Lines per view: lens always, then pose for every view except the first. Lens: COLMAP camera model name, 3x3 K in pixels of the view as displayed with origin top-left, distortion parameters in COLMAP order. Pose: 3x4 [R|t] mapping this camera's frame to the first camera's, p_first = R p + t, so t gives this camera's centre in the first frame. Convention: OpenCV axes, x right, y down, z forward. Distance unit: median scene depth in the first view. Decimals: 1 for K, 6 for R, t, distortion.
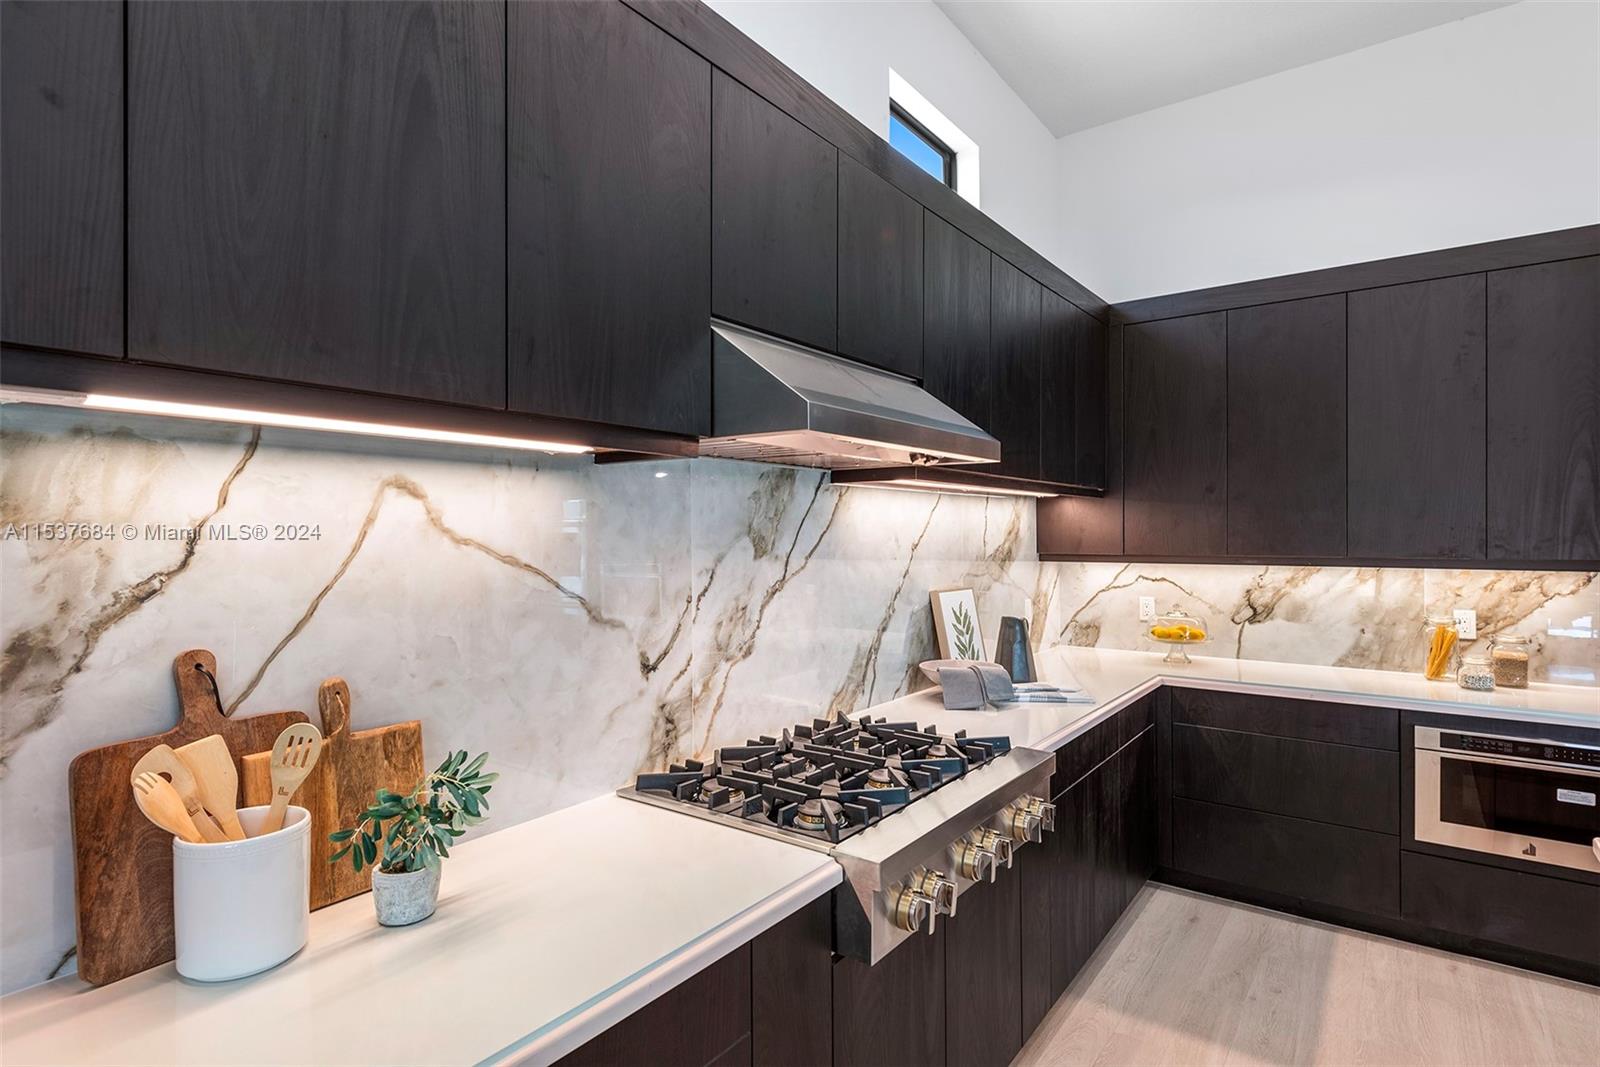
lens RADIAL K [[831.4, 0, 811.7], [0, 831.4, 530.1], [0, 0, 1]] dist [0.027310, -0.012052]
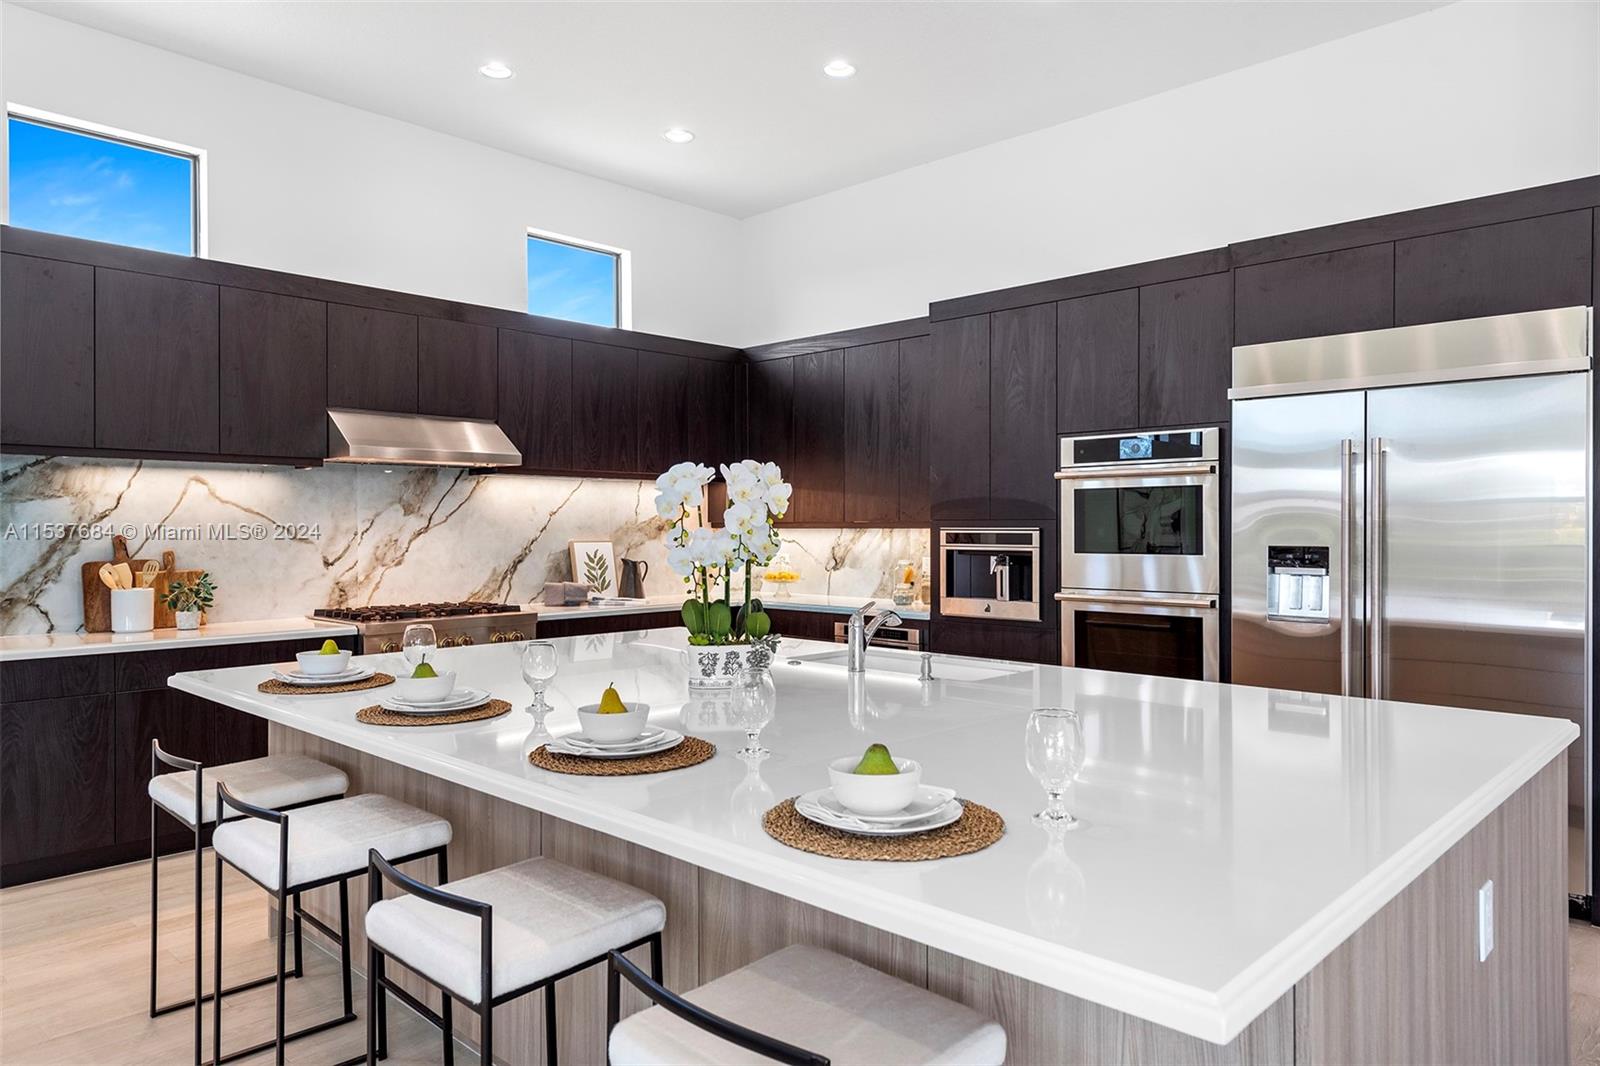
lens RADIAL K [[1052.9, 0, 807.0], [0, 1052.9, 529.9], [0, 0, 1]] dist [0.018270, -0.007270]
pose [[0.989713, 0.001340, -0.143059, 1.366783], [-0.000696, 0.999989, 0.004551, 0.063401], [0.143064, -0.004405, 0.989704, -1.463123]]
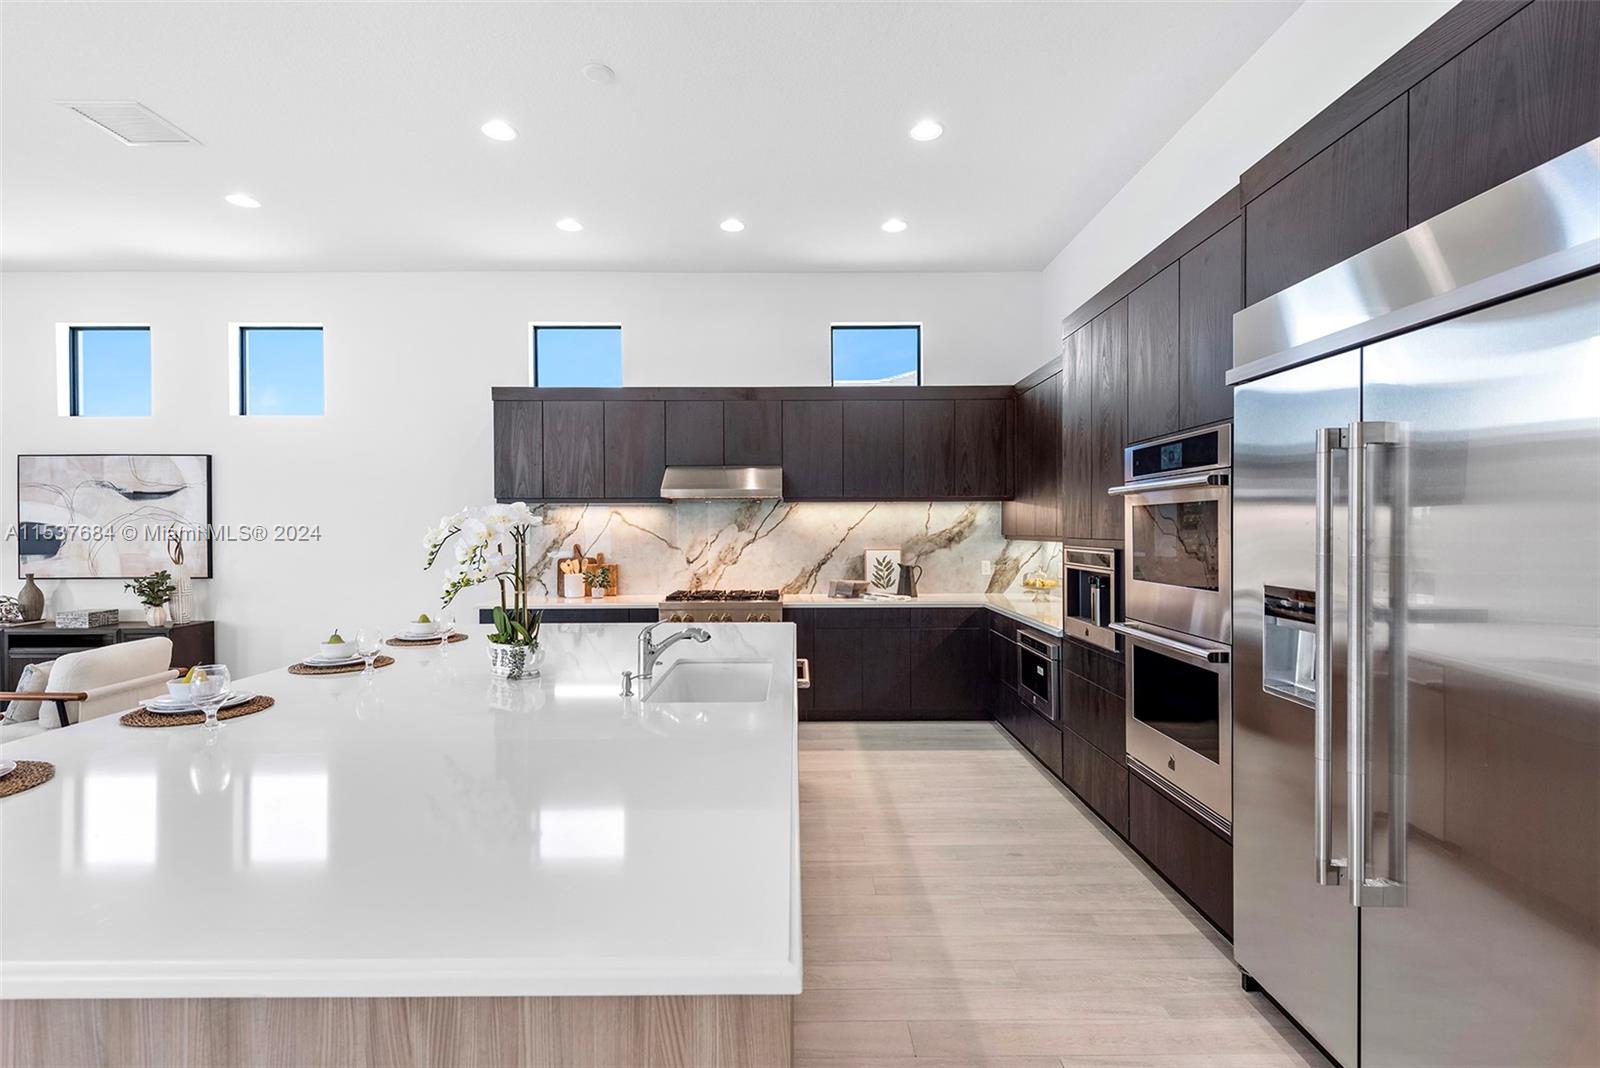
lens RADIAL K [[731.1, 0, 793.9], [0, 731.1, 530.8], [0, 0, 1]] dist [0.001143, -0.000211]
pose [[0.584667, 0.002878, -0.811268, 2.420550], [0.003898, 0.999972, 0.006357, 0.018373], [0.811264, -0.006879, 0.584640, -0.395921]]
